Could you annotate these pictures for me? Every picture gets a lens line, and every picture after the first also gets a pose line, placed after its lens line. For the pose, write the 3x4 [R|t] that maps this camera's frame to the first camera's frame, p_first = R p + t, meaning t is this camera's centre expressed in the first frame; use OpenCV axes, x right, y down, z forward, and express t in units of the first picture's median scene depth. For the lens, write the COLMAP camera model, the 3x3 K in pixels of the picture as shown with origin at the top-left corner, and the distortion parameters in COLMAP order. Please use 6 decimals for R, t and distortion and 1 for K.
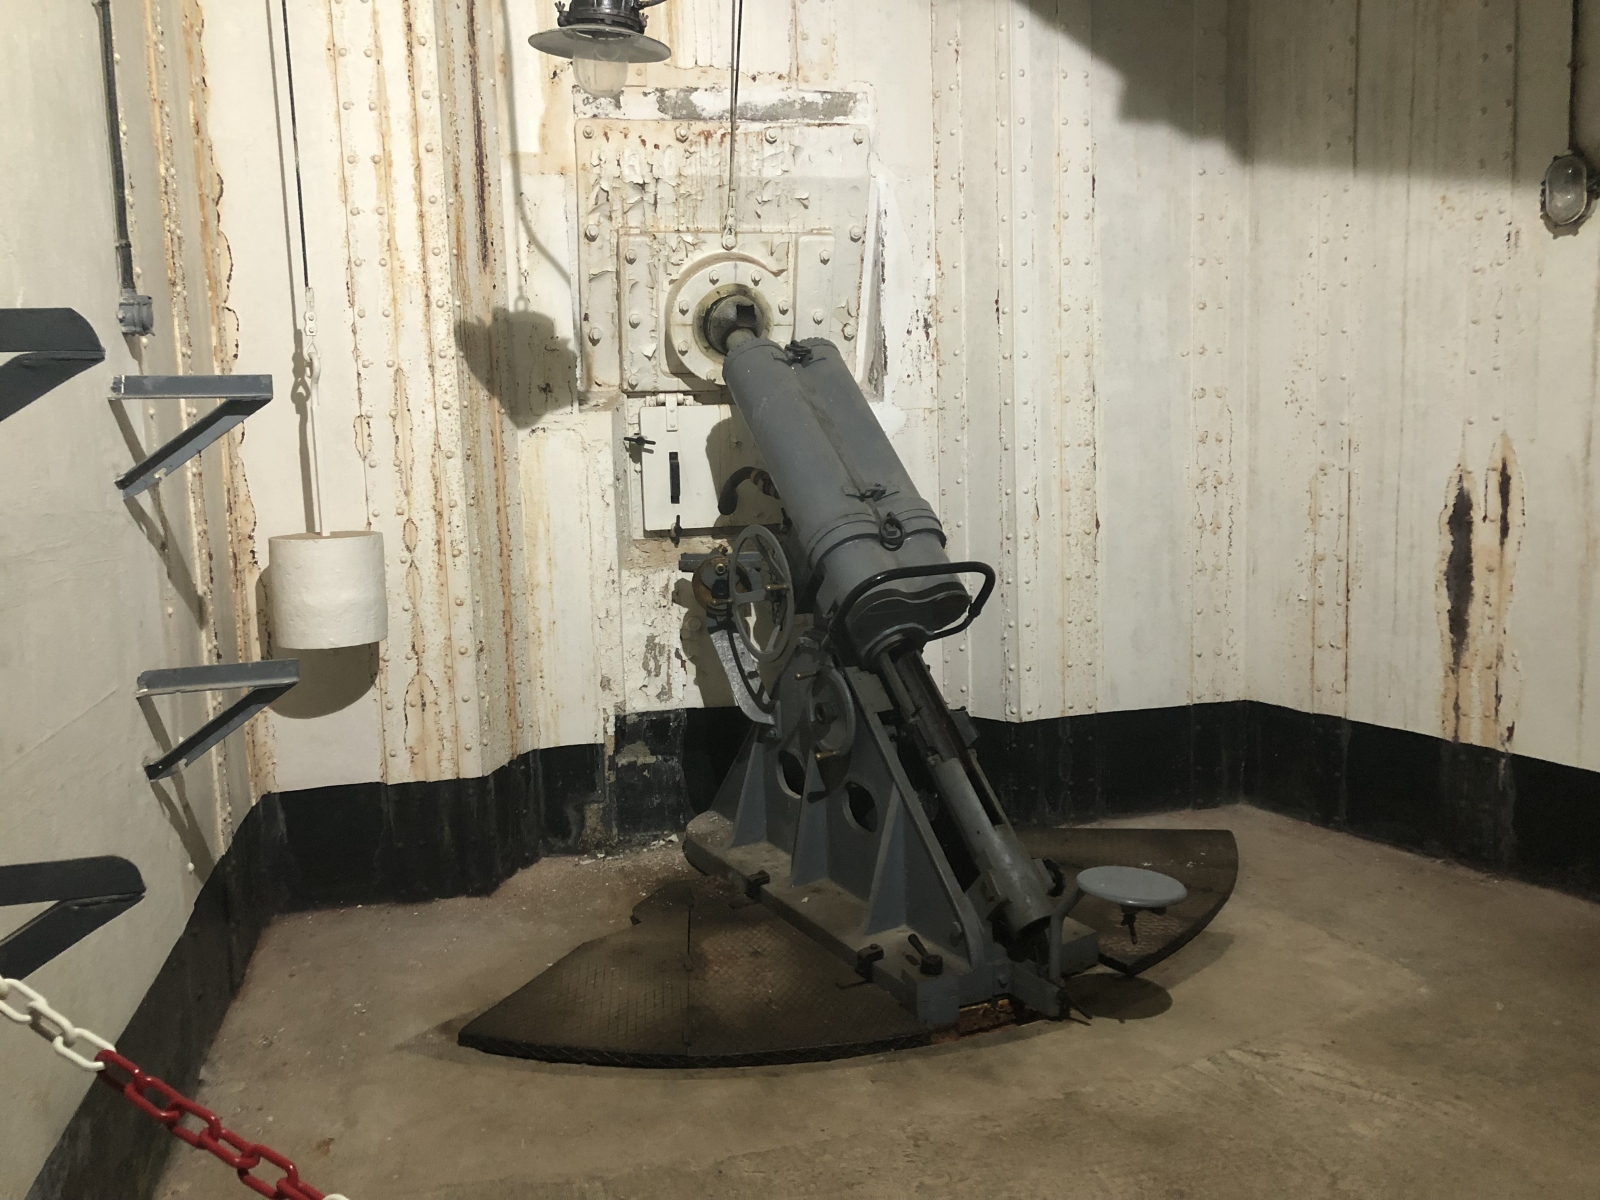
lens RADIAL K [[1294.3, 0, 804.0], [0, 1294.3, 595.2], [0, 0, 1]] dist [0.027928, -0.015275]
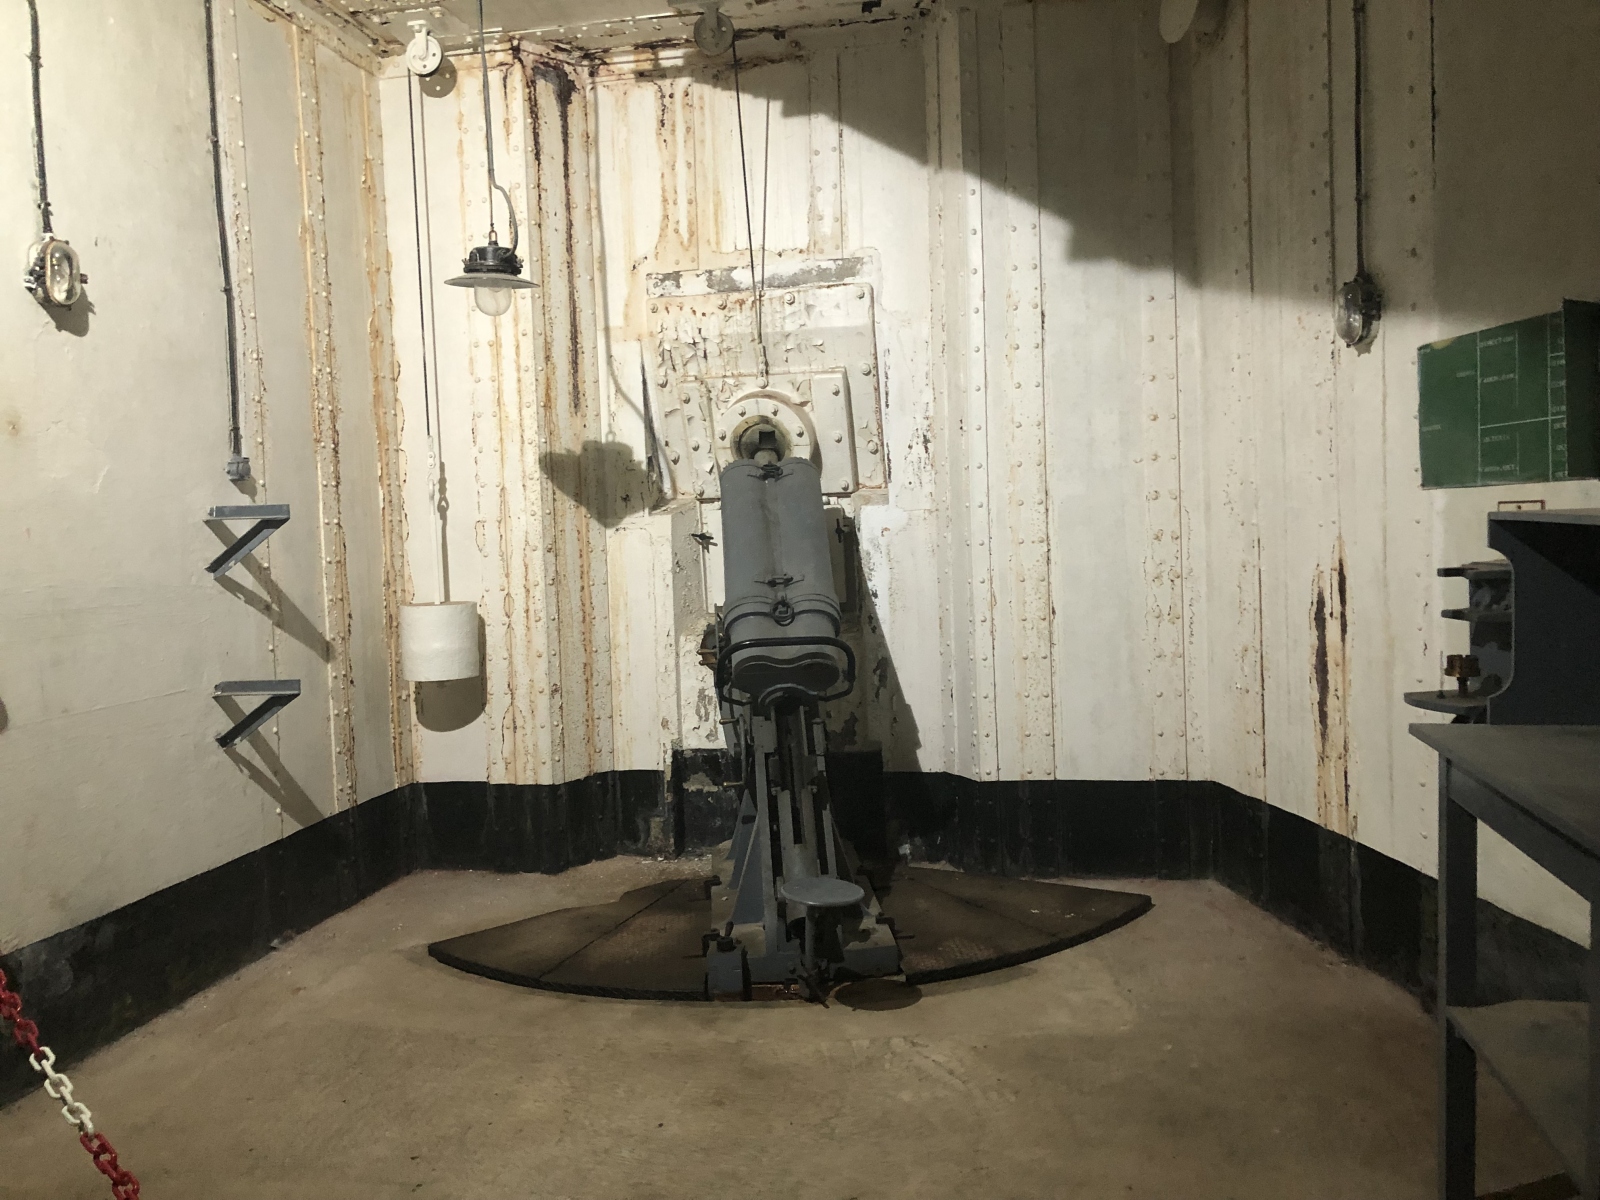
lens RADIAL K [[1294.3, 0, 804.5], [0, 1294.3, 604.4], [0, 0, 1]] dist [0.027928, -0.015275]
pose [[0.908096, 0.025051, -0.418012, 0.532570], [-0.047059, 0.997991, -0.042424, -0.002803], [0.416110, 0.058196, 0.907450, -0.125810]]
